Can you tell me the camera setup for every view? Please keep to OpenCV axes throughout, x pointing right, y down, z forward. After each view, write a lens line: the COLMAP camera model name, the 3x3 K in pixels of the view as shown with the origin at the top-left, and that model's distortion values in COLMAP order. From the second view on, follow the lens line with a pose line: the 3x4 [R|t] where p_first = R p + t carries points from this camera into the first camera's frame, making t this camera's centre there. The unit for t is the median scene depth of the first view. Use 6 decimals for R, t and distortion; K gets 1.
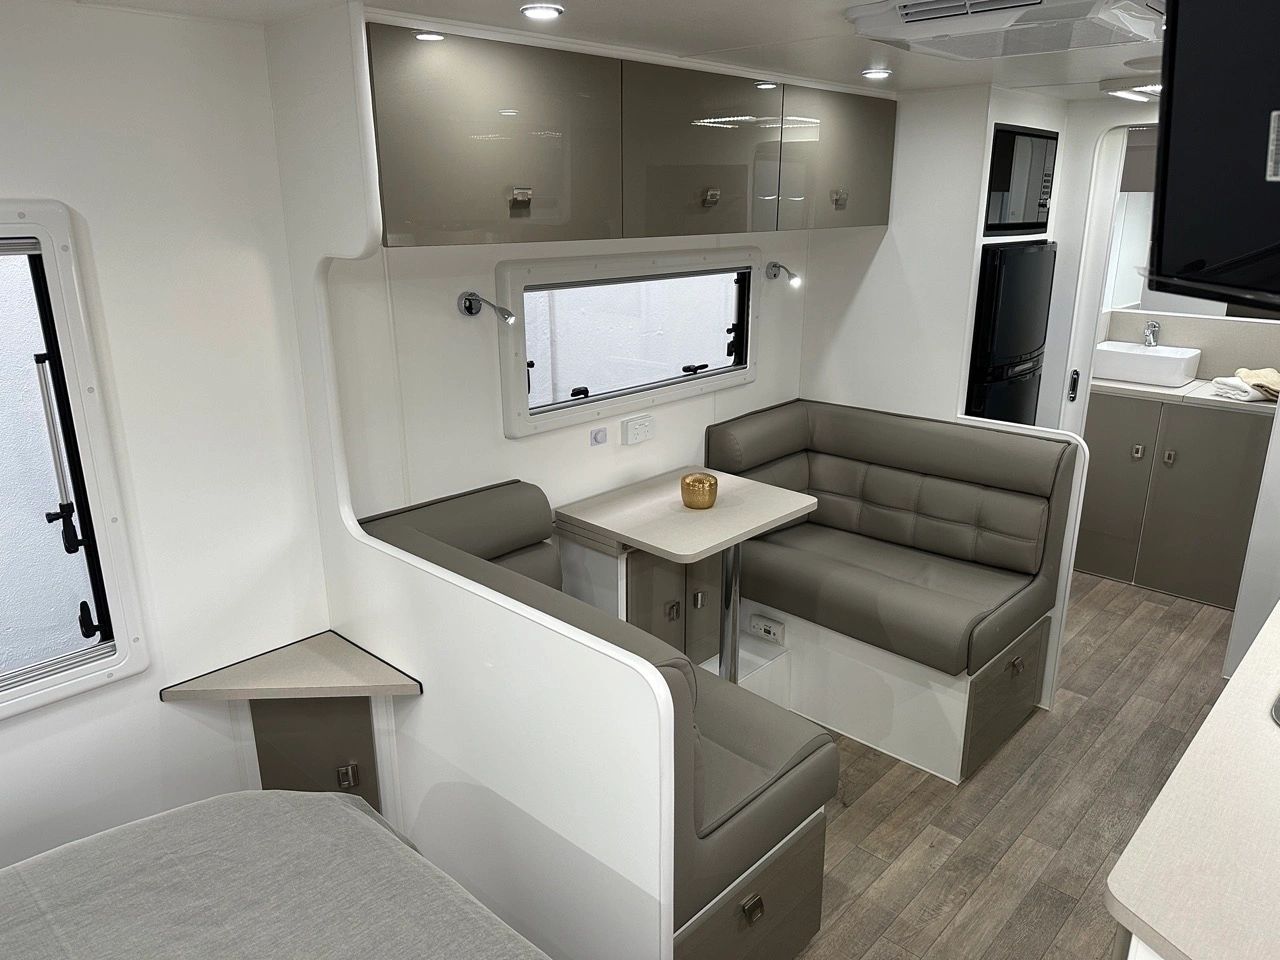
lens RADIAL K [[900.0, 0, 640.0], [0, 900.0, 480.0], [0, 0, 1]] dist [0.053903, -0.062144]
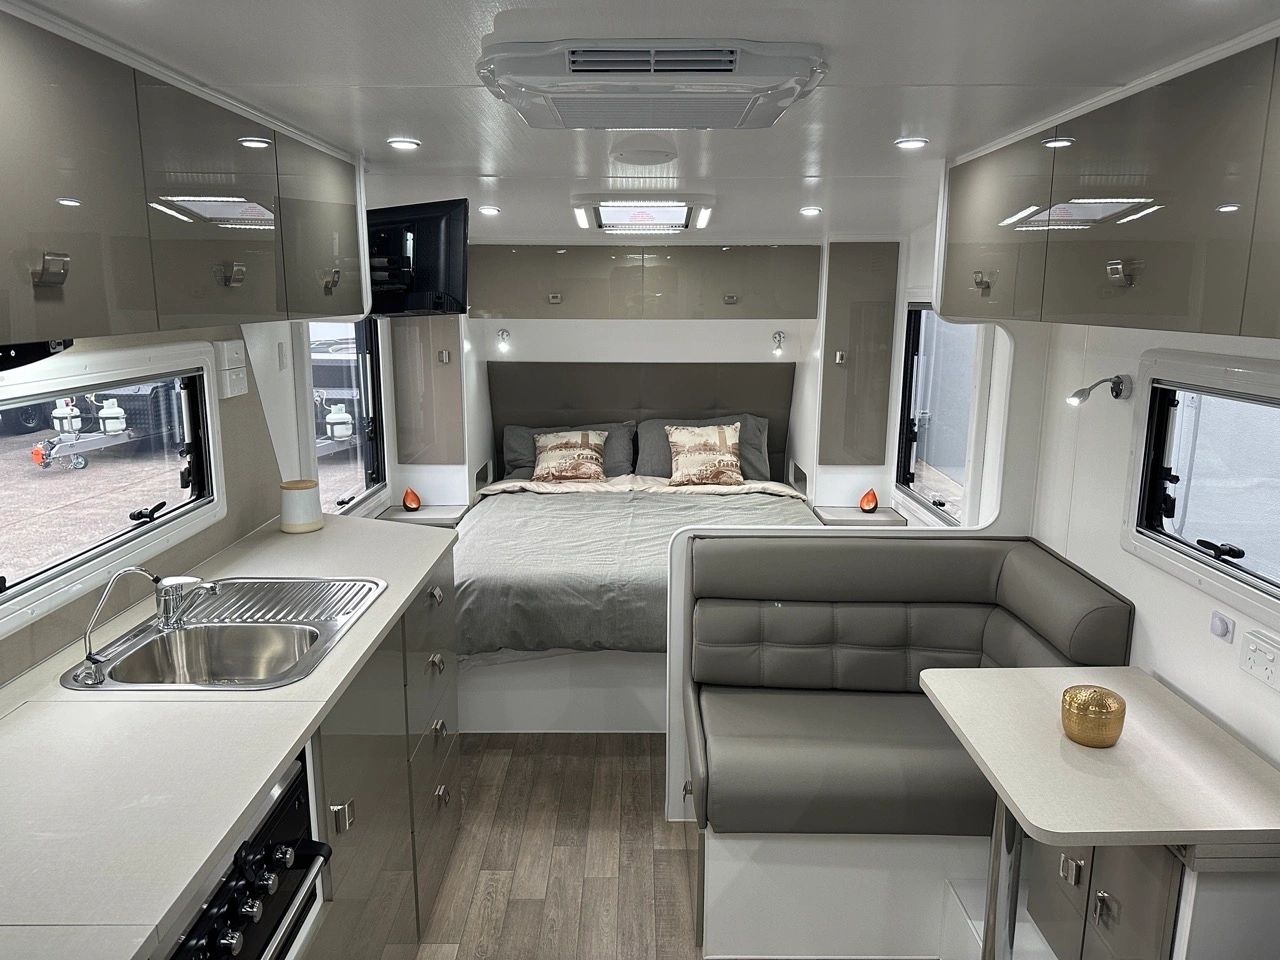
lens RADIAL K [[900.0, 0, 640.0], [0, 900.0, 480.0], [0, 0, 1]] dist [0.053903, -0.062144]
pose [[0.707455, -0.138888, 0.692977, -0.289952], [0.202679, 0.979187, -0.010663, -0.118780], [-0.677073, 0.147995, 0.720881, 0.421248]]
